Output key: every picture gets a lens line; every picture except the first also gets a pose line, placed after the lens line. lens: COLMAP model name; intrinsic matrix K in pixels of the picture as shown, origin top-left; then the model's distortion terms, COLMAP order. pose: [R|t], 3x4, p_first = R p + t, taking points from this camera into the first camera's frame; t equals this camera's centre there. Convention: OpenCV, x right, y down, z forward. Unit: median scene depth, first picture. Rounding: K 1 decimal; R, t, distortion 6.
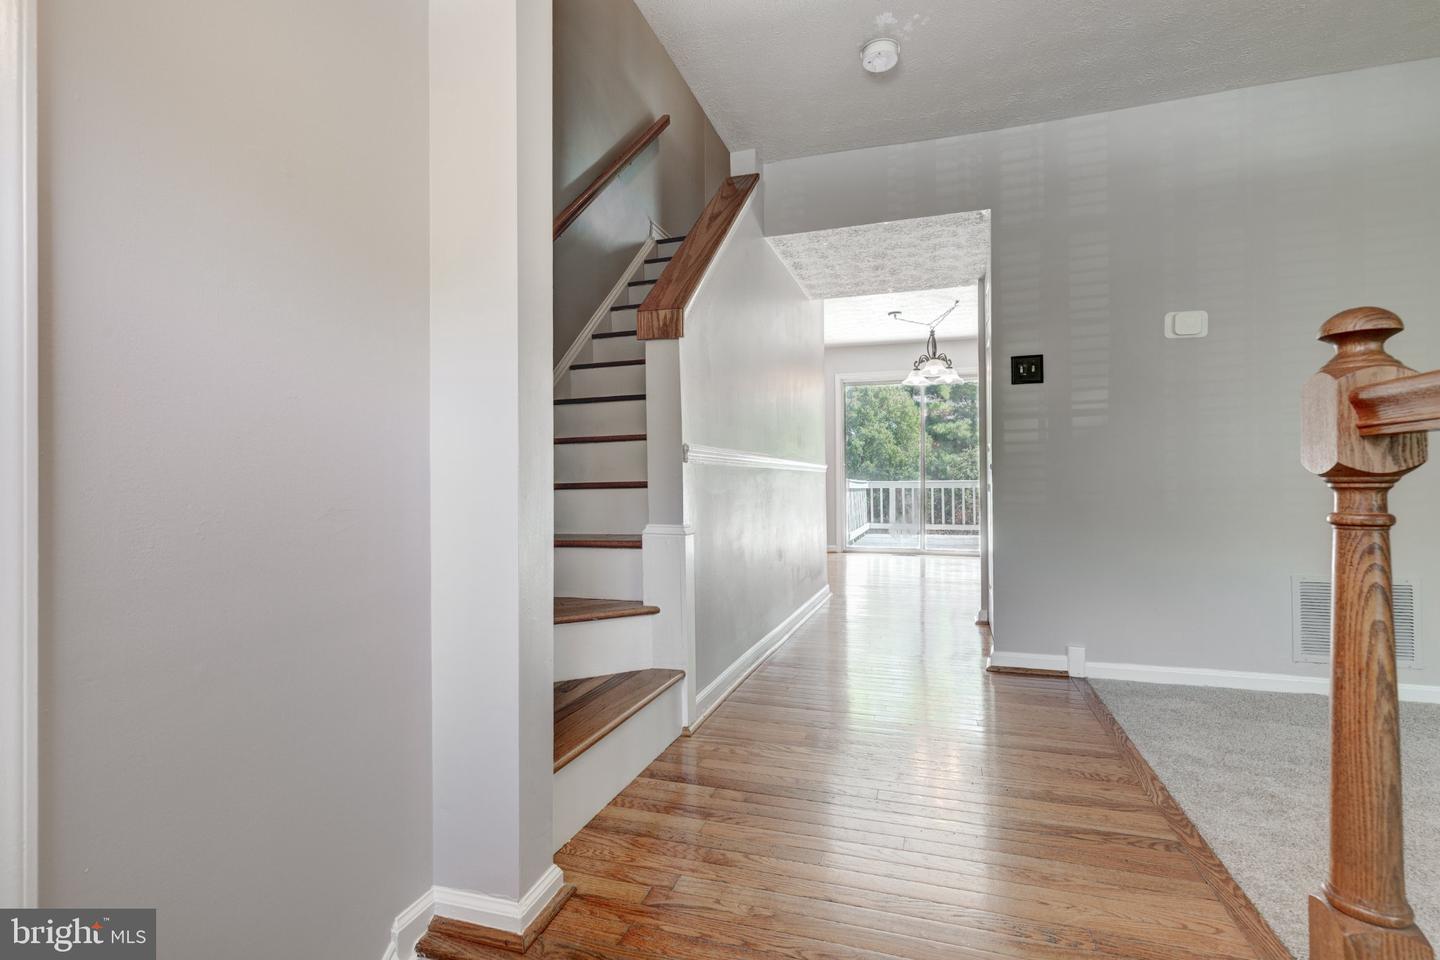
lens RADIAL K [[660.8, 0, 724.3], [0, 660.8, 484.0], [0, 0, 1]] dist [0.010526, -0.000623]
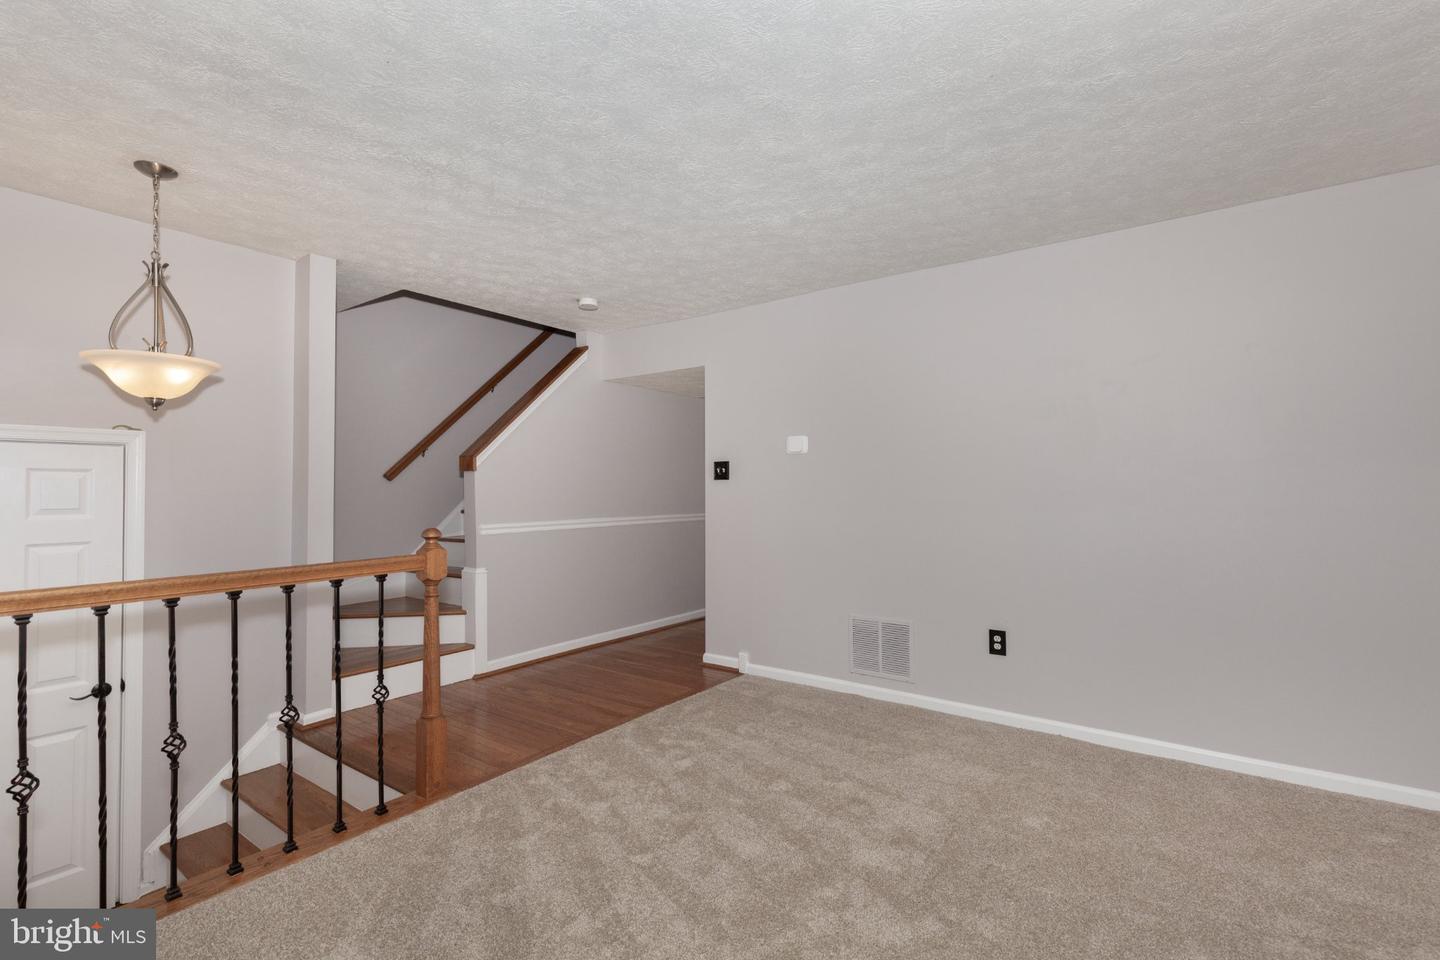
lens RADIAL K [[660.8, 0, 721.8], [0, 660.8, 480.7], [0, 0, 1]] dist [0.010526, -0.000623]
pose [[0.944644, -0.006229, -0.328037, 1.033034], [0.003065, 0.999944, -0.010161, -0.142877], [0.328082, 0.008593, 0.944610, -0.485389]]
